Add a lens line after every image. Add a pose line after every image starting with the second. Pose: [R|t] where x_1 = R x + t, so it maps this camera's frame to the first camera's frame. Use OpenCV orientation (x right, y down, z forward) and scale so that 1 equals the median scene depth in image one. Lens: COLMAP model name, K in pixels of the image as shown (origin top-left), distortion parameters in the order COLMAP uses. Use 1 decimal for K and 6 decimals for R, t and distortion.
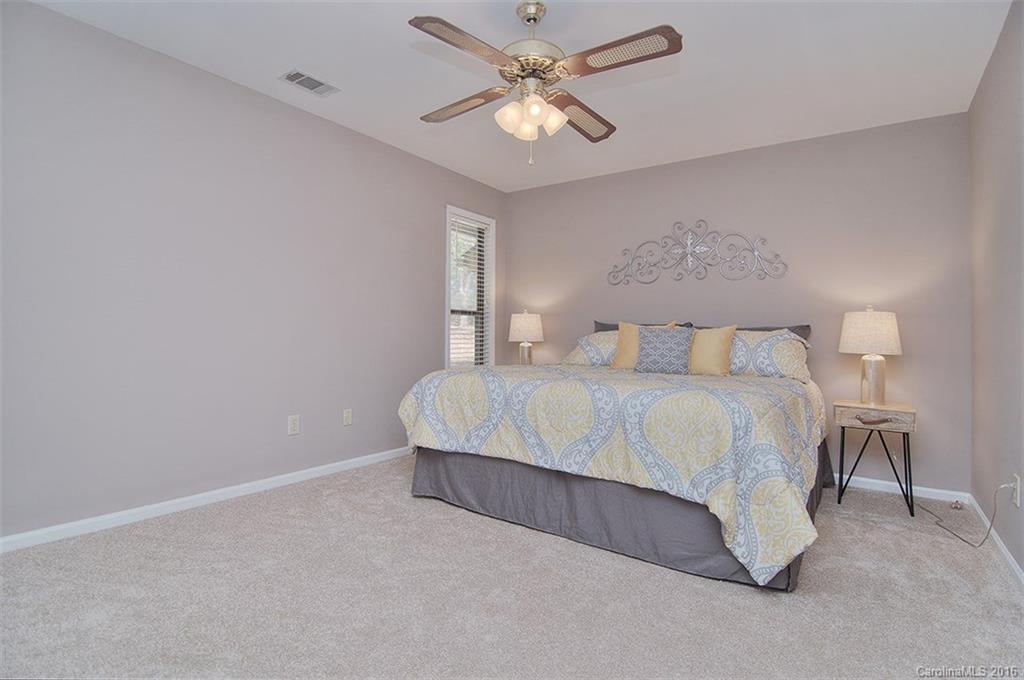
lens RADIAL K [[501.0, 0, 514.5], [0, 501.0, 338.6], [0, 0, 1]] dist [-0.008987, -0.007682]
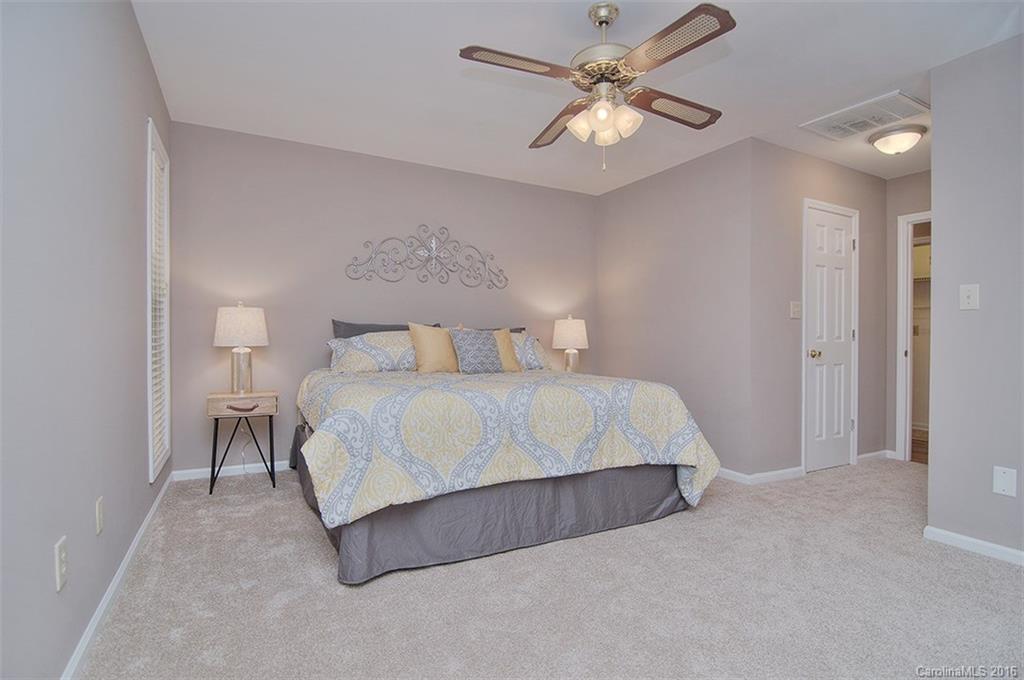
lens RADIAL K [[501.0, 0, 511.5], [0, 501.0, 342.2], [0, 0, 1]] dist [-0.008987, -0.007682]
pose [[0.448933, -0.020433, 0.893332, -0.553939], [0.003876, 0.999774, 0.020920, -0.016083], [-0.893557, -0.005929, 0.448910, 0.419407]]
